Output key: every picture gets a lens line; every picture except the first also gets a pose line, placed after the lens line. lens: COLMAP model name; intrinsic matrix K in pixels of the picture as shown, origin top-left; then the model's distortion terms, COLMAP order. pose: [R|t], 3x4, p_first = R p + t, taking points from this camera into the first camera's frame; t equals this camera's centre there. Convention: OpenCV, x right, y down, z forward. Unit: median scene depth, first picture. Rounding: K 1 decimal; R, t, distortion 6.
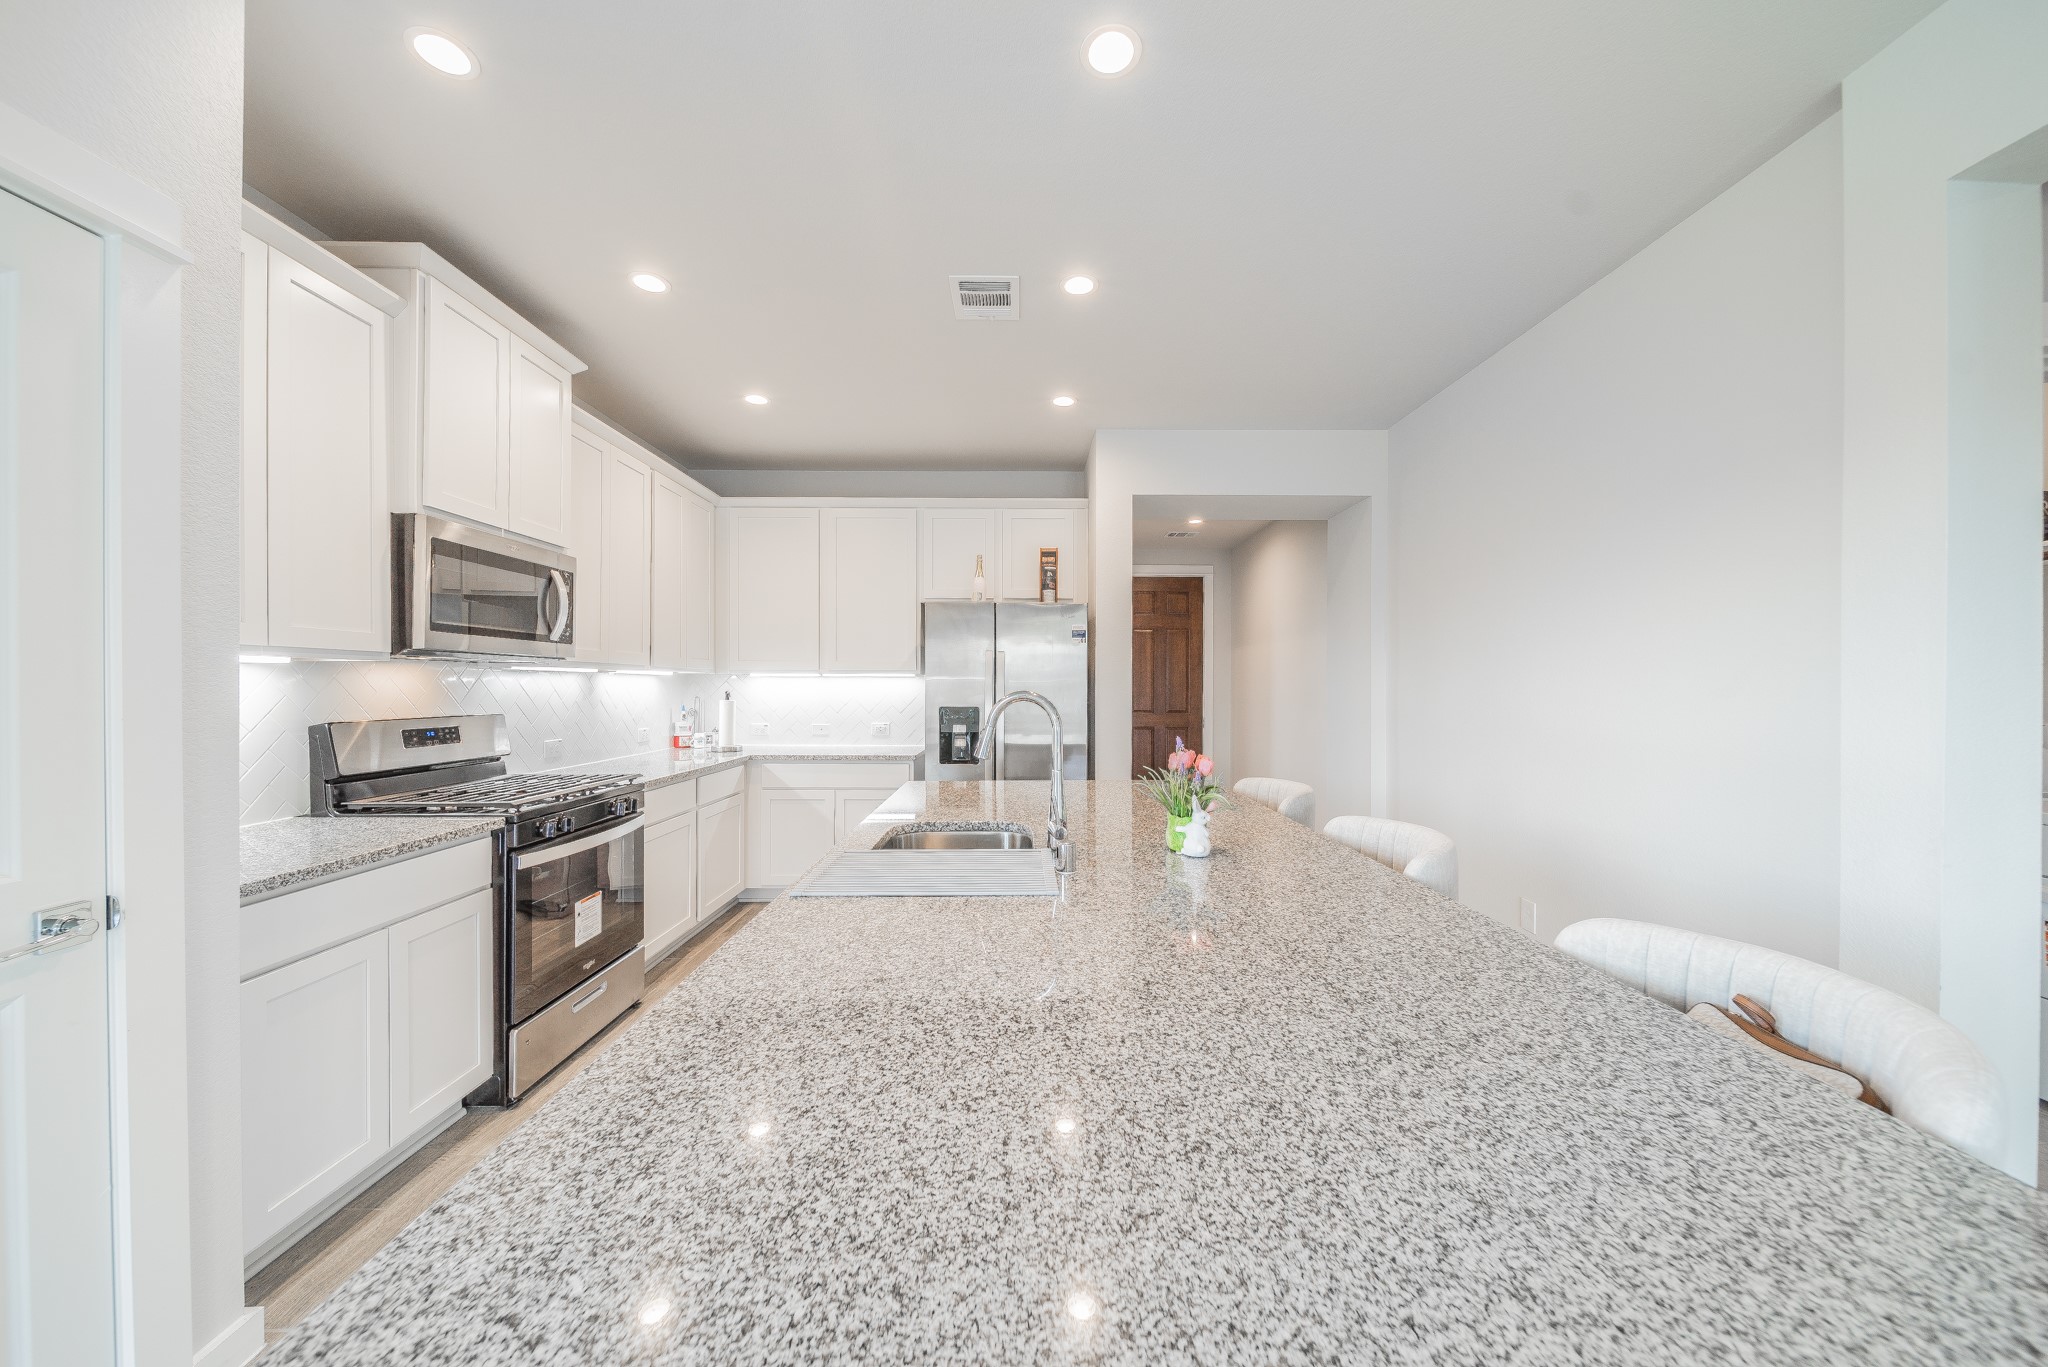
lens RADIAL K [[755.3, 0, 1062.4], [0, 755.3, 692.1], [0, 0, 1]] dist [0.004316, -0.002409]
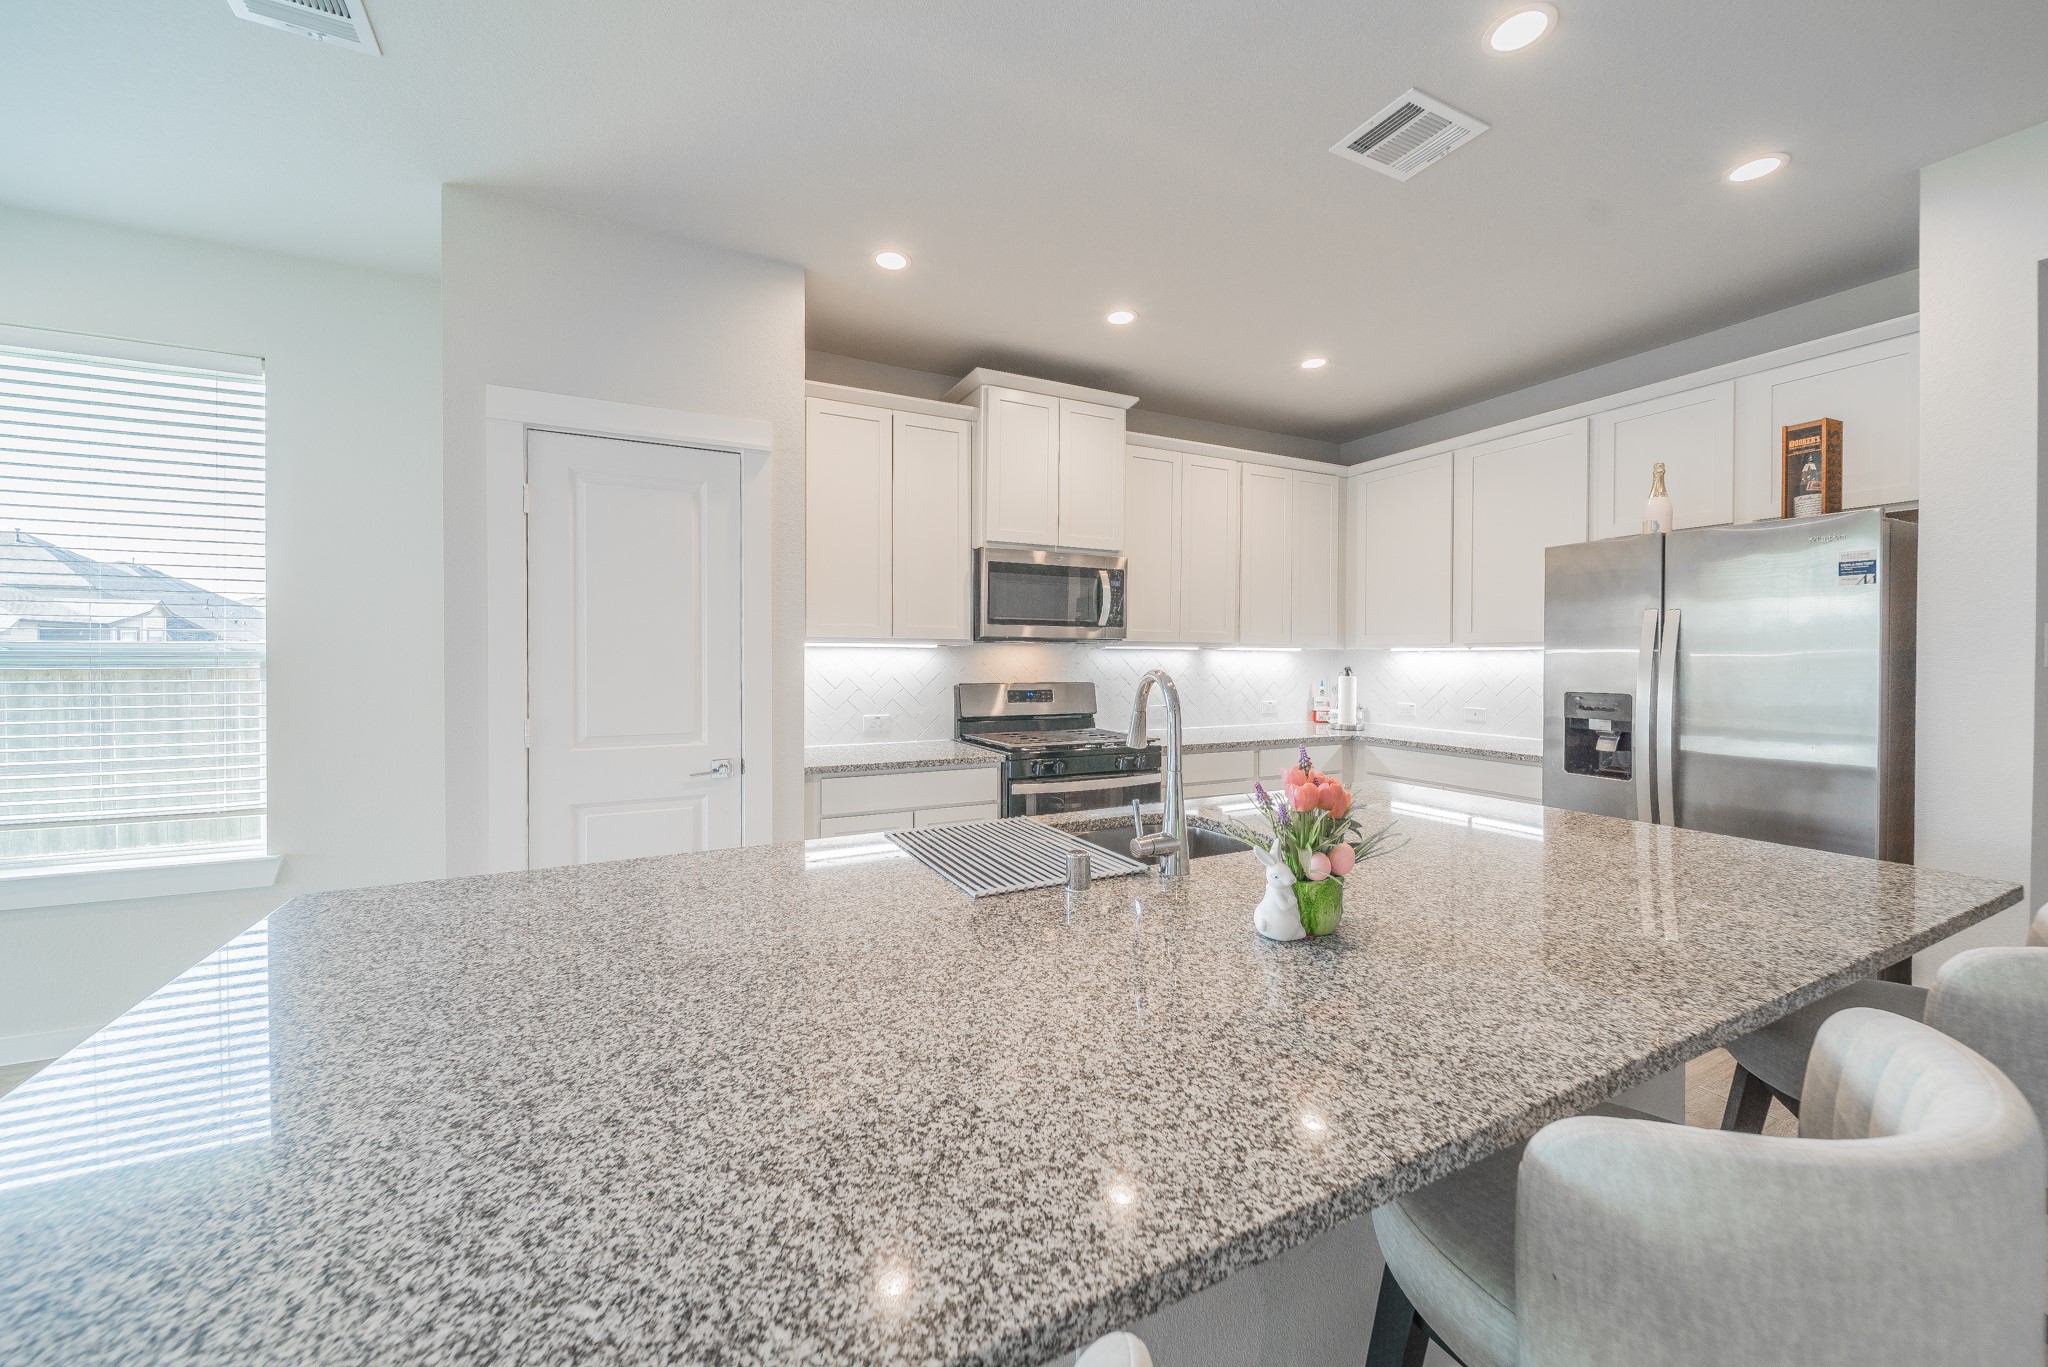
lens RADIAL K [[755.3, 0, 1008.1], [0, 755.3, 661.7], [0, 0, 1]] dist [0.004316, -0.002409]
pose [[0.402841, 0.003642, -0.915263, 0.408379], [-0.008742, 0.999962, 0.000132, -0.005712], [0.915228, 0.007948, 0.402858, 0.333438]]
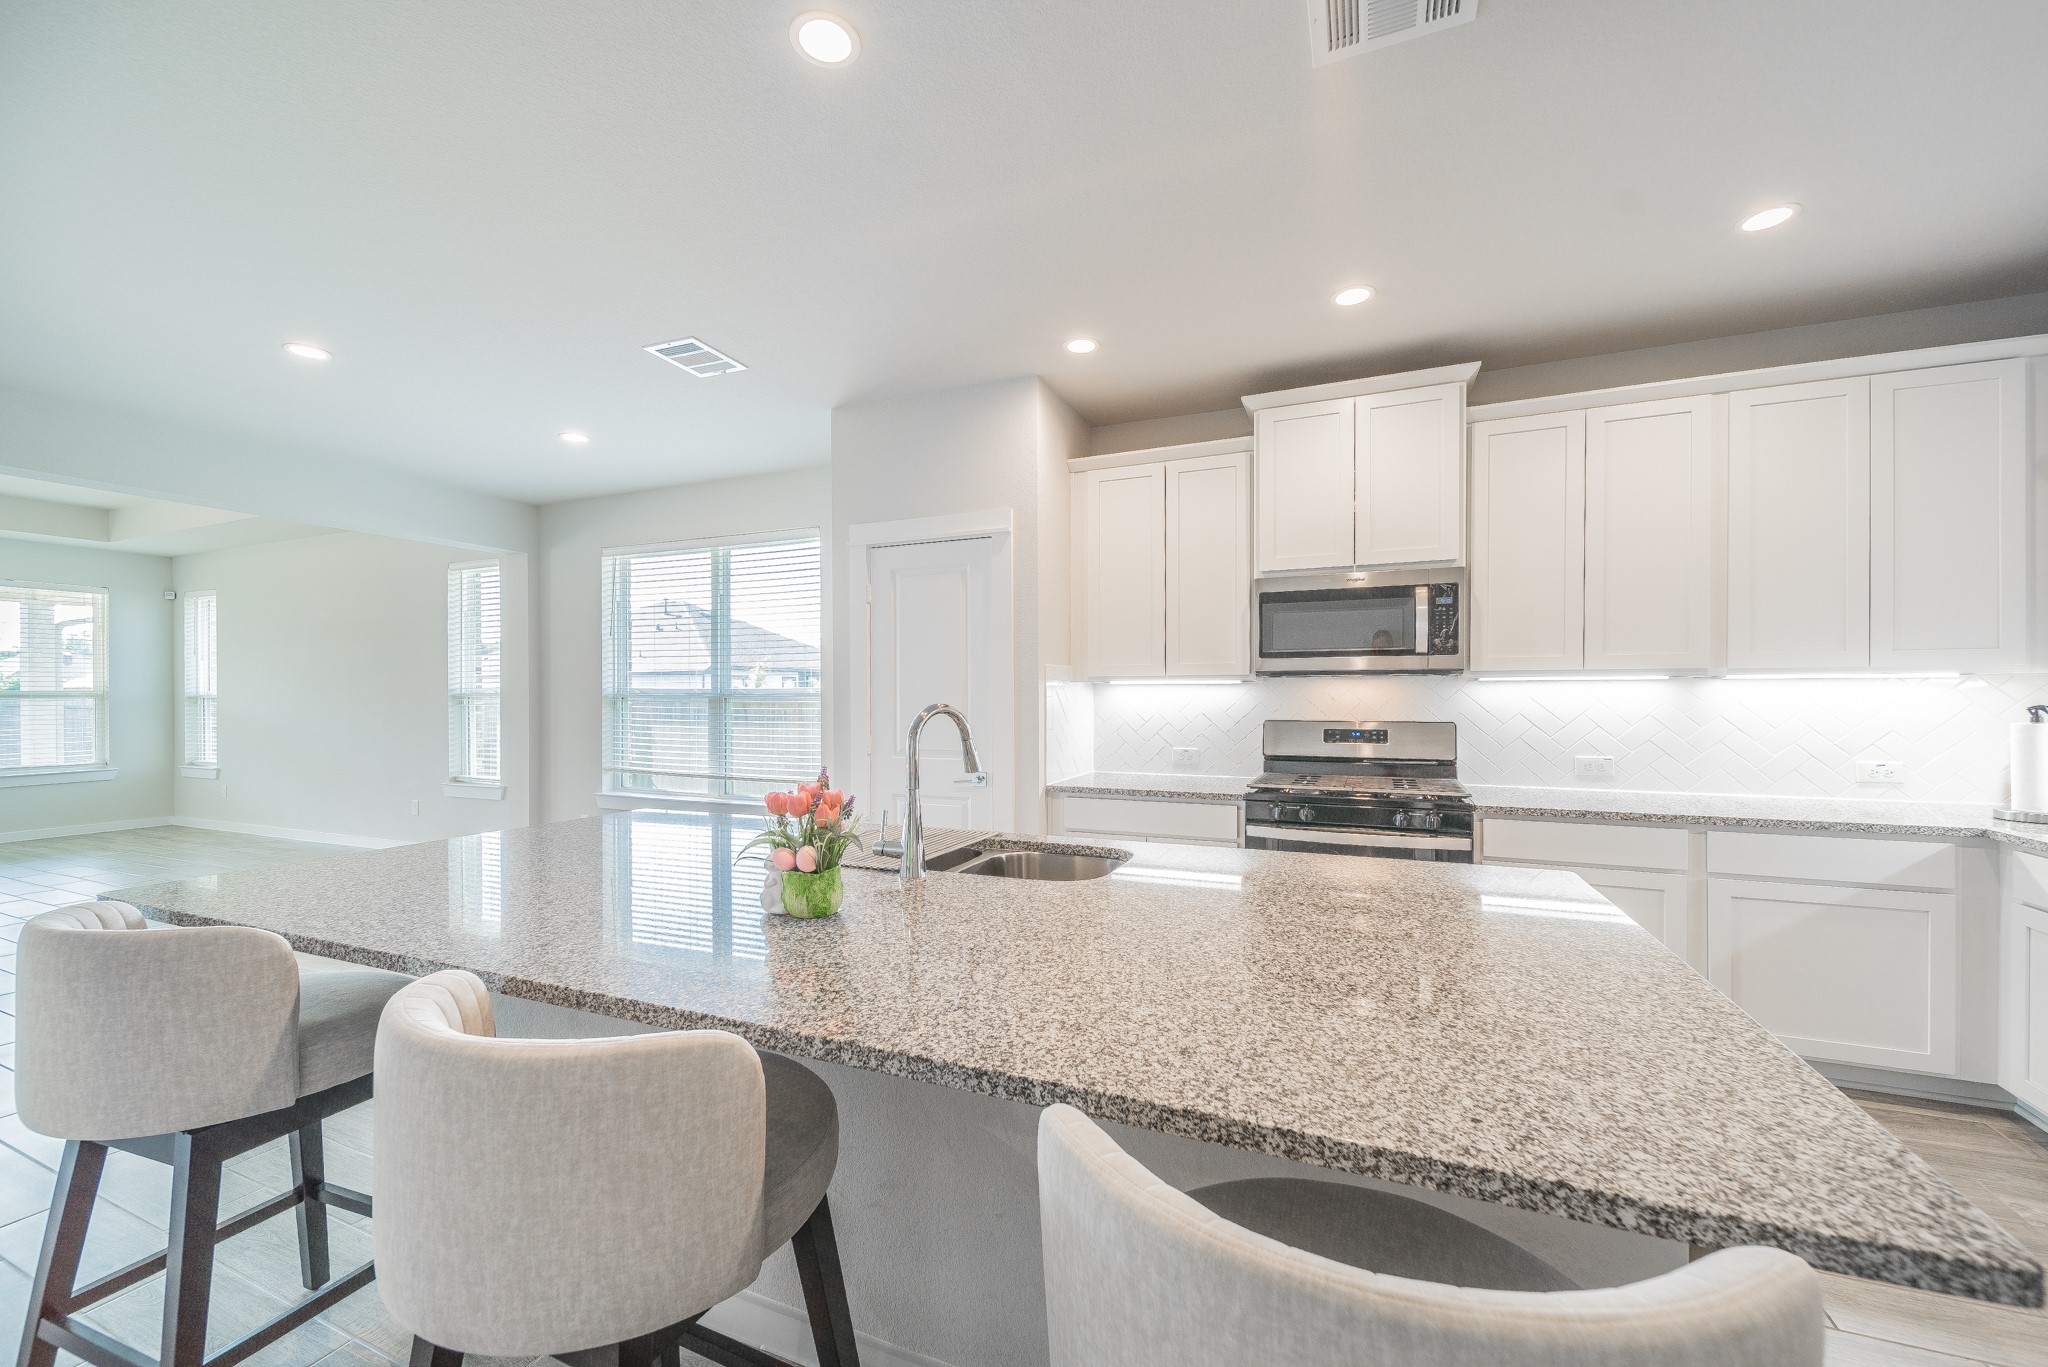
lens RADIAL K [[755.3, 0, 1036.9], [0, 755.3, 694.0], [0, 0, 1]] dist [0.004316, -0.002409]
pose [[-0.408832, -0.003553, -0.912603, 0.483240], [-0.004410, 0.999988, -0.001917, -0.006664], [0.912599, 0.003240, -0.408843, 0.905423]]
